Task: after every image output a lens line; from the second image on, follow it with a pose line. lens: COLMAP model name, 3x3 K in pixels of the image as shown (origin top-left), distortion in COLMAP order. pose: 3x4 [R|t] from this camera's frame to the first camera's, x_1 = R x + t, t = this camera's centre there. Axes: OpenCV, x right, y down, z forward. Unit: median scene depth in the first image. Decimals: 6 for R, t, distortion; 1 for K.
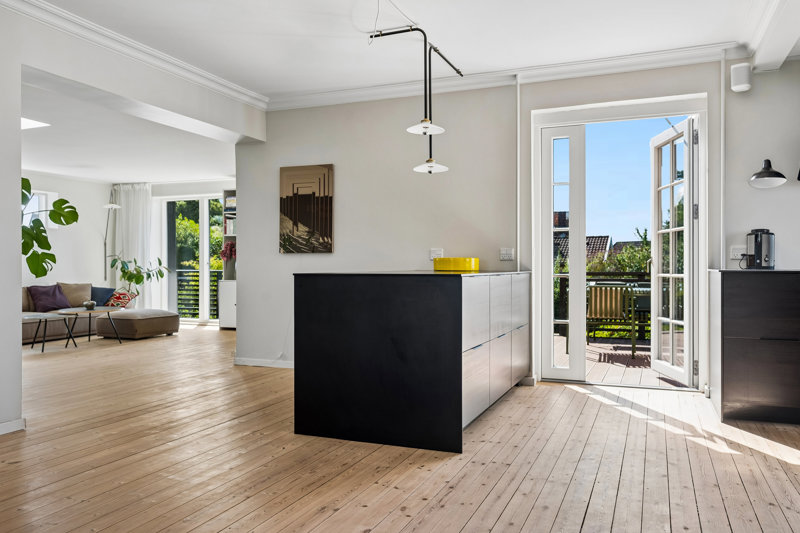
lens RADIAL K [[608.7, 0, 400.0], [0, 608.7, 266.5], [0, 0, 1]] dist [-0.003564, -0.000833]
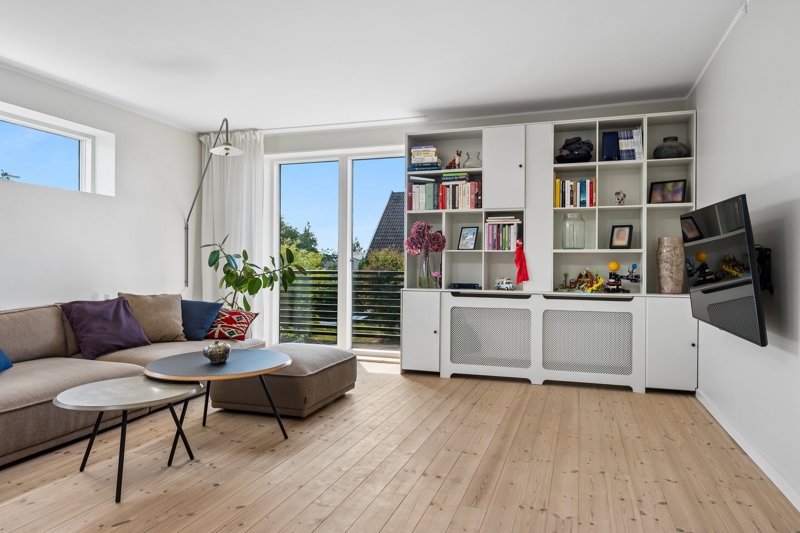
lens RADIAL K [[507.4, 0, 400.0], [0, 507.4, 266.5], [0, 0, 1]] dist [-0.000148, 0.000651]
pose [[0.998047, 0.007300, 0.062041, -0.326763], [-0.007316, 0.999973, 0.000037, 0.001272], [-0.062039, -0.000490, 0.998074, 0.511950]]
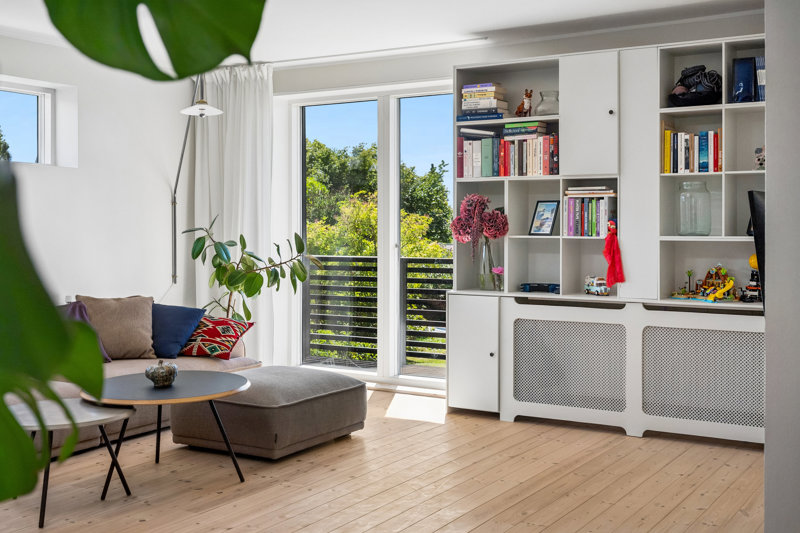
lens RADIAL K [[906.1, 0, 397.6], [0, 906.1, 236.6], [0, 0, 1]] dist [-0.002731, -0.010330]
pose [[0.985845, 0.002572, -0.167638, -0.227048], [-0.001151, 0.999963, 0.008575, -0.018831], [0.167654, -0.008261, 0.985811, 0.397013]]
